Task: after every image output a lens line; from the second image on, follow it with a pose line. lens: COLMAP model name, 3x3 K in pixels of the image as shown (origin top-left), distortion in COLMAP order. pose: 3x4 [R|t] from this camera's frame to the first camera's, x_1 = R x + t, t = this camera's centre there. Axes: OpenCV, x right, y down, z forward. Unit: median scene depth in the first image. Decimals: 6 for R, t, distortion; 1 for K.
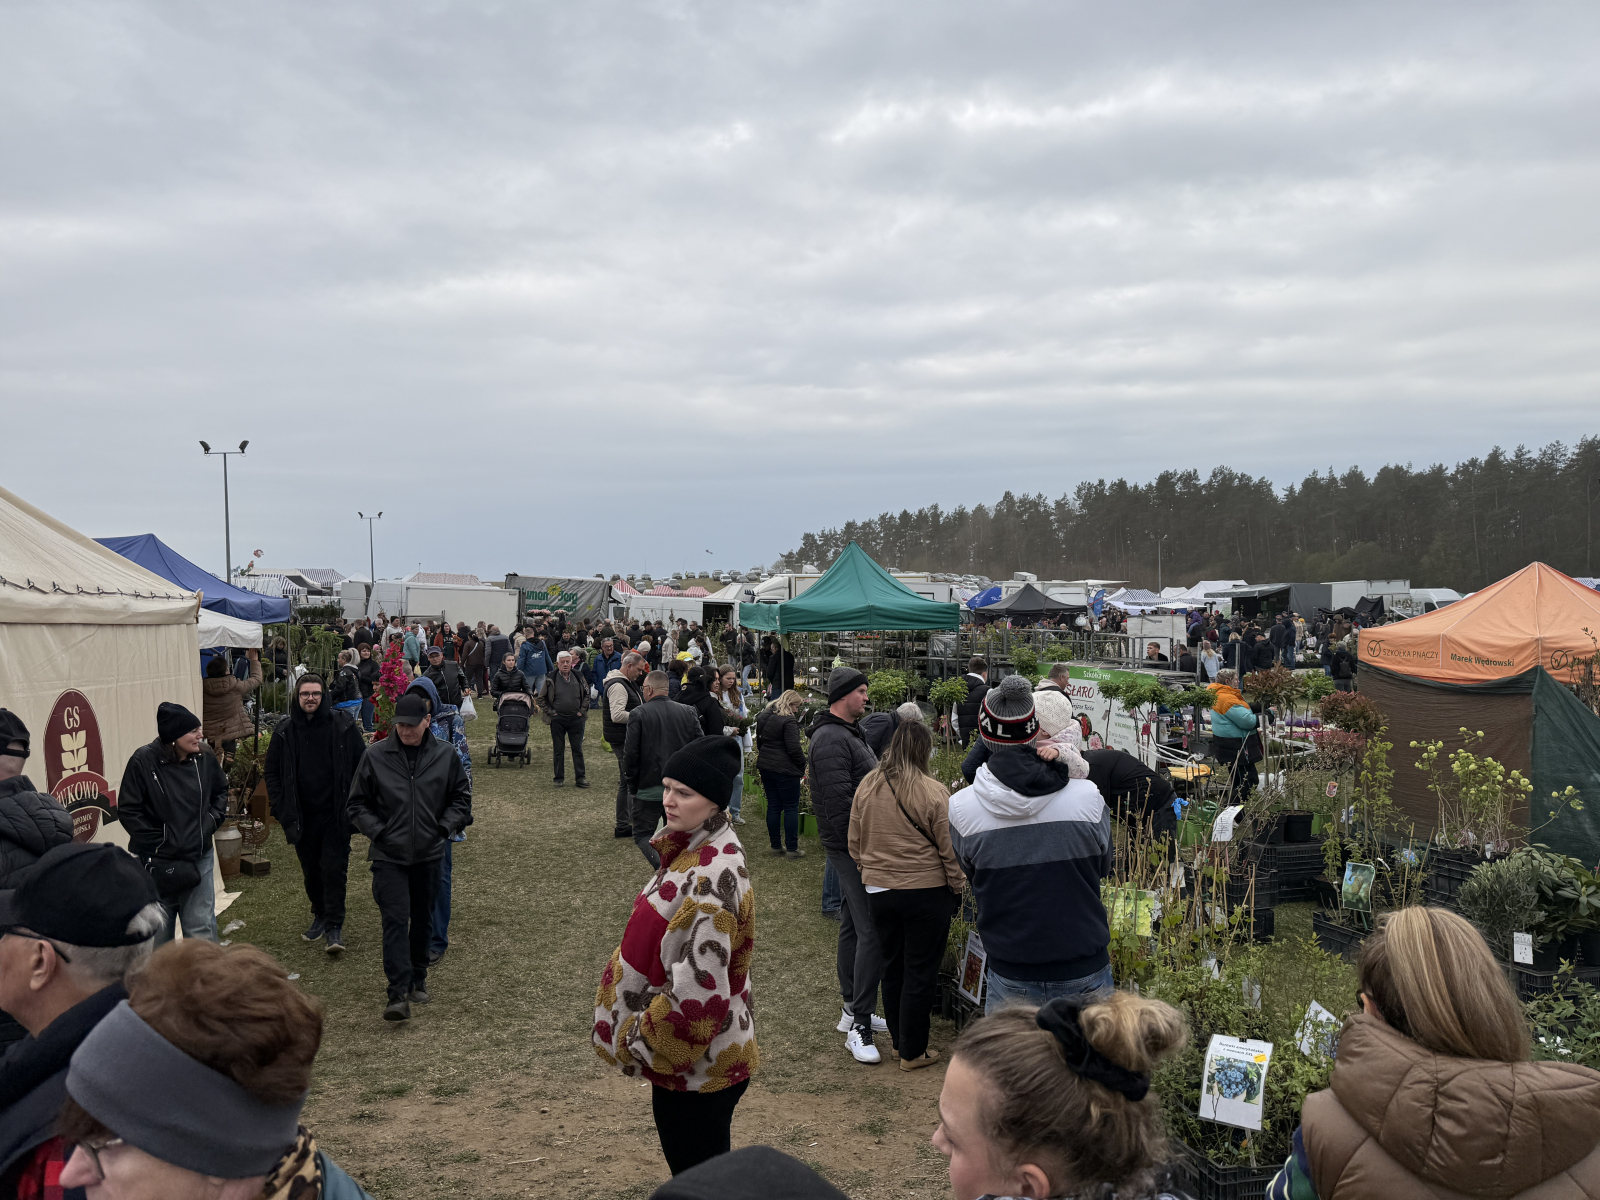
lens RADIAL K [[1156.7, 0, 808.7], [0, 1156.7, 596.2], [0, 0, 1]] dist [0.054750, -0.060893]
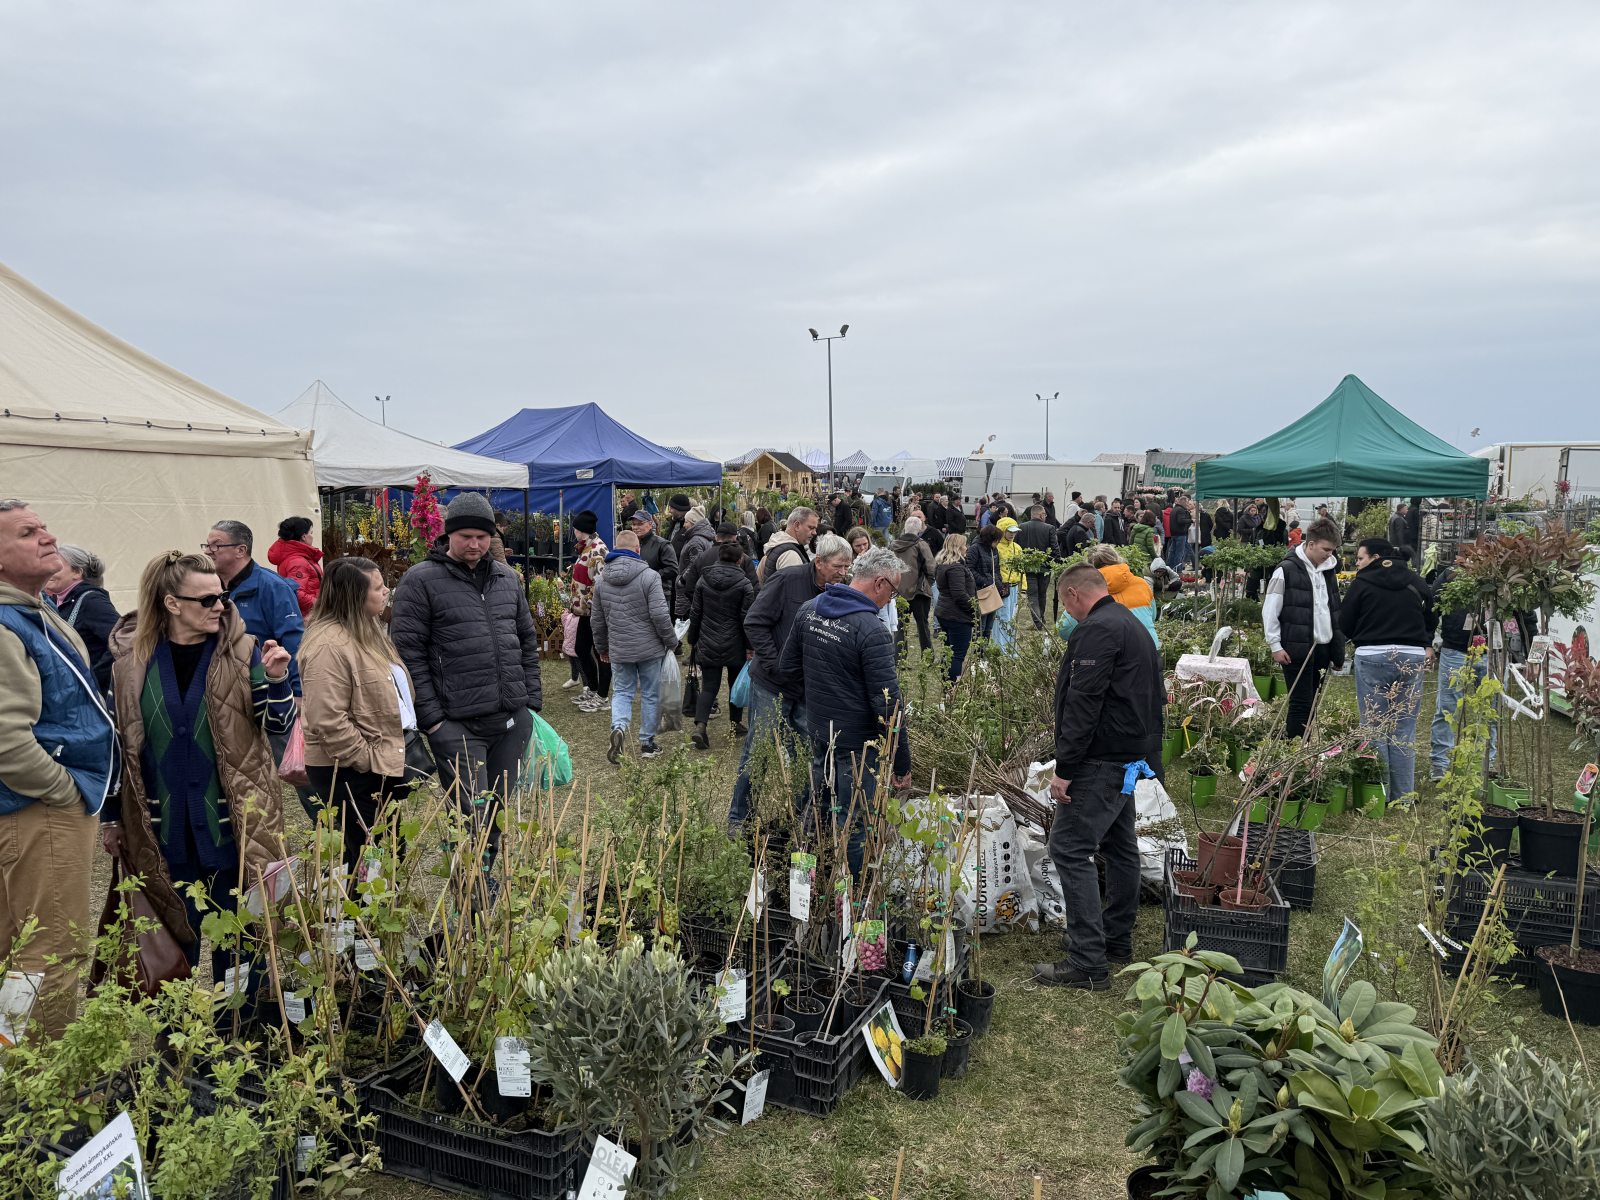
lens RADIAL K [[1156.7, 0, 796.0], [0, 1156.7, 593.8], [0, 0, 1]] dist [0.054750, -0.060893]
pose [[0.792407, 0.053291, -0.607660, 0.262431], [0.003285, 0.995789, 0.091613, 0.026402], [0.609983, -0.074591, 0.788896, 0.232431]]
